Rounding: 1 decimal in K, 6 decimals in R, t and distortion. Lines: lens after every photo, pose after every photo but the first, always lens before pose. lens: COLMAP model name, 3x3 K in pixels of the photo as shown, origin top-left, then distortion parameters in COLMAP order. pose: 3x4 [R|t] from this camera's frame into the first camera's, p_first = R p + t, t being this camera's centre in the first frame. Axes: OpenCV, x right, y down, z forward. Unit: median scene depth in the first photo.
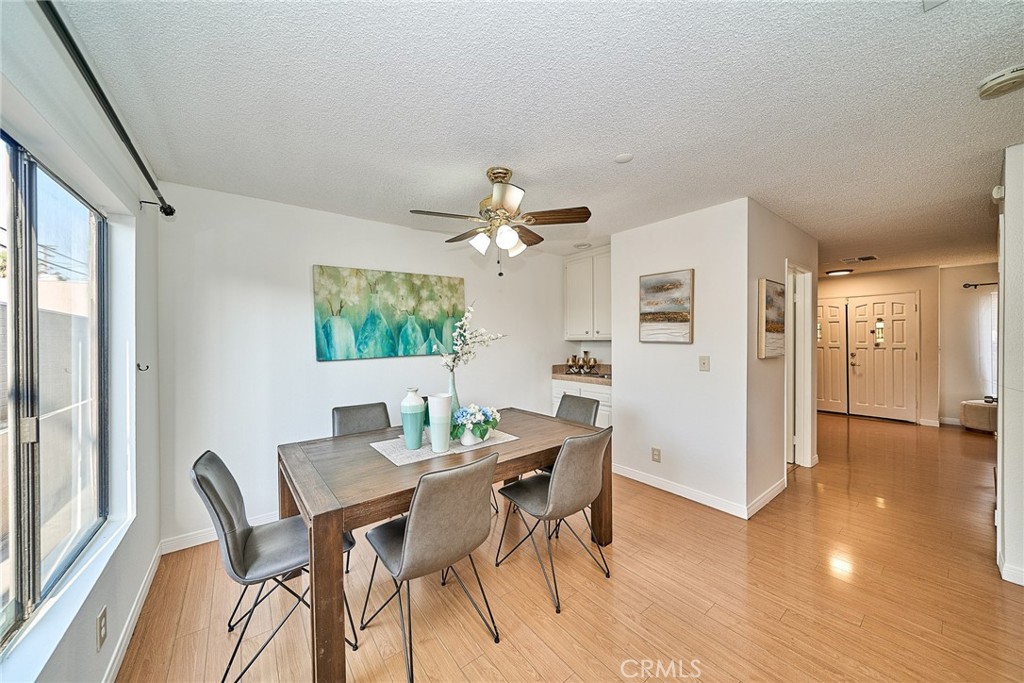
lens RADIAL K [[358.3, 0, 496.3], [0, 358.3, 341.3], [0, 0, 1]] dist [0.000769, 0.000124]
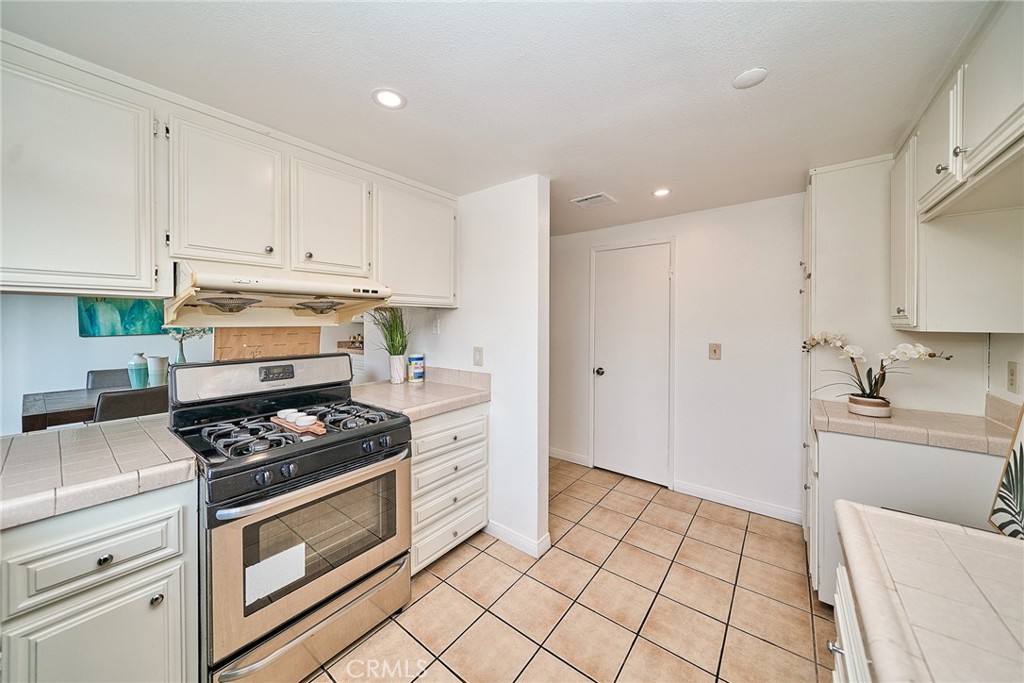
lens RADIAL K [[355.1, 0, 510.5], [0, 355.1, 324.9], [0, 0, 1]] dist [-0.000284, -0.000018]
pose [[0.960537, 0.011095, 0.277931, 0.601272], [-0.013533, 0.999885, 0.006855, -0.015331], [-0.277823, -0.010346, 0.960577, -0.622516]]
